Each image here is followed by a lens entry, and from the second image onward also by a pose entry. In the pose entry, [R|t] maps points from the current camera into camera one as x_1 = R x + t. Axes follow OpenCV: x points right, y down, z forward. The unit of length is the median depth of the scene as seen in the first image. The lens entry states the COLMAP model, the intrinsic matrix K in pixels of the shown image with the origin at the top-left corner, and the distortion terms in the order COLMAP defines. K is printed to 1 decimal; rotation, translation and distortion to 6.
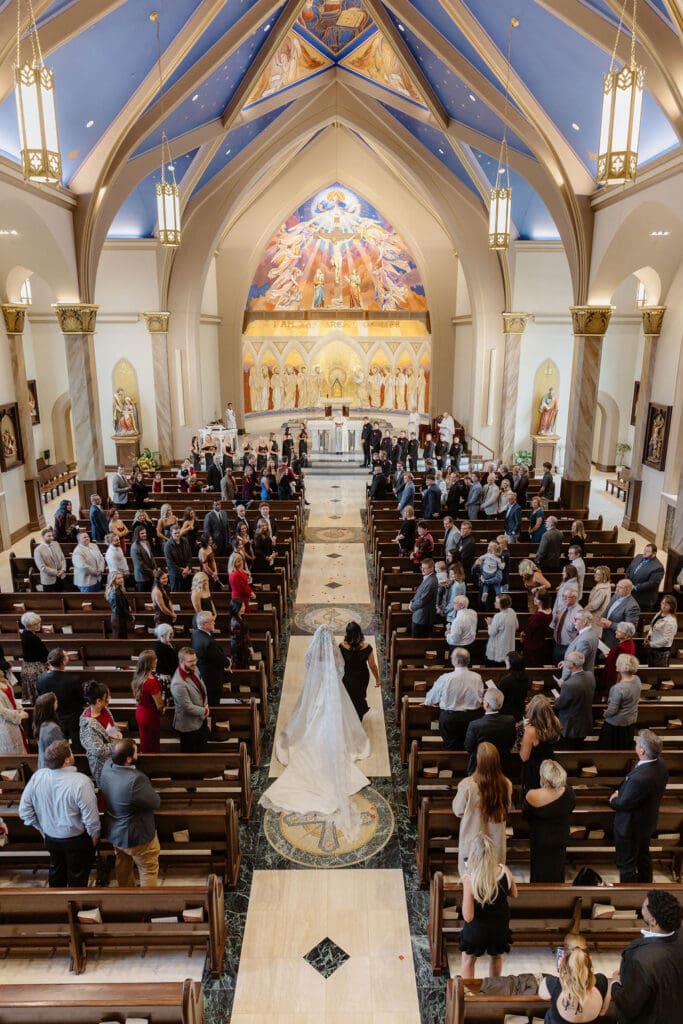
lens RADIAL K [[688.1, 0, 341.5], [0, 688.1, 512.0], [0, 0, 1]] dist [0.001280, 0.000595]
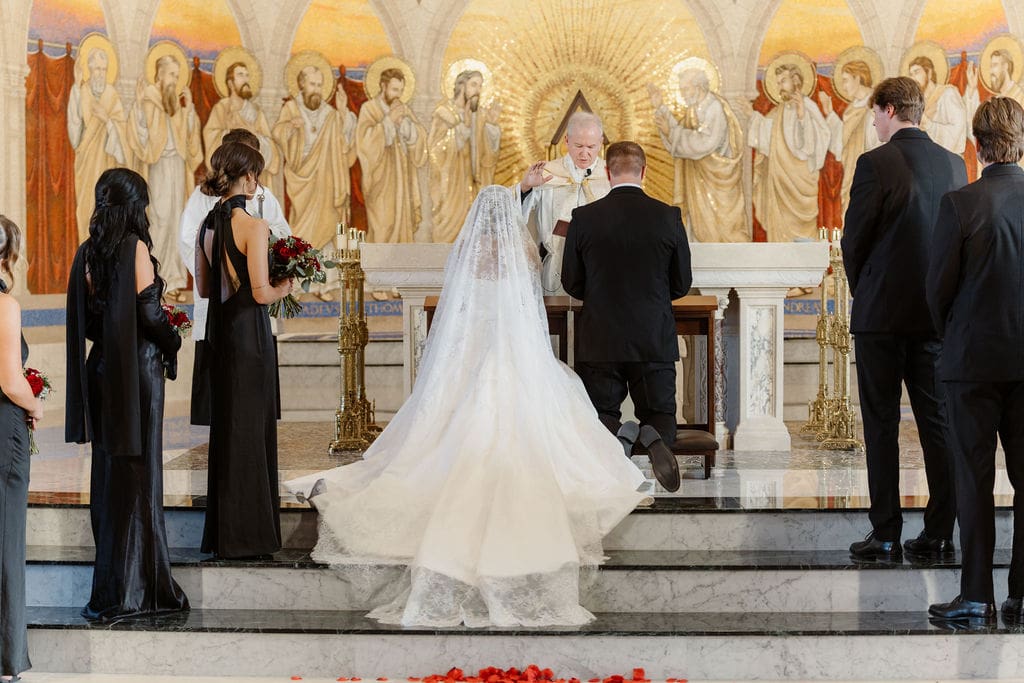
lens RADIAL K [[2267.2, 0, 512.0], [0, 2267.2, 341.5], [0, 0, 1]] dist [0.046040, 0.297753]
pose [[0.999654, -0.005545, -0.025709, -0.013192], [-0.000024, 0.977326, -0.211739, -0.019389], [0.026300, 0.211666, 0.976988, 0.665538]]
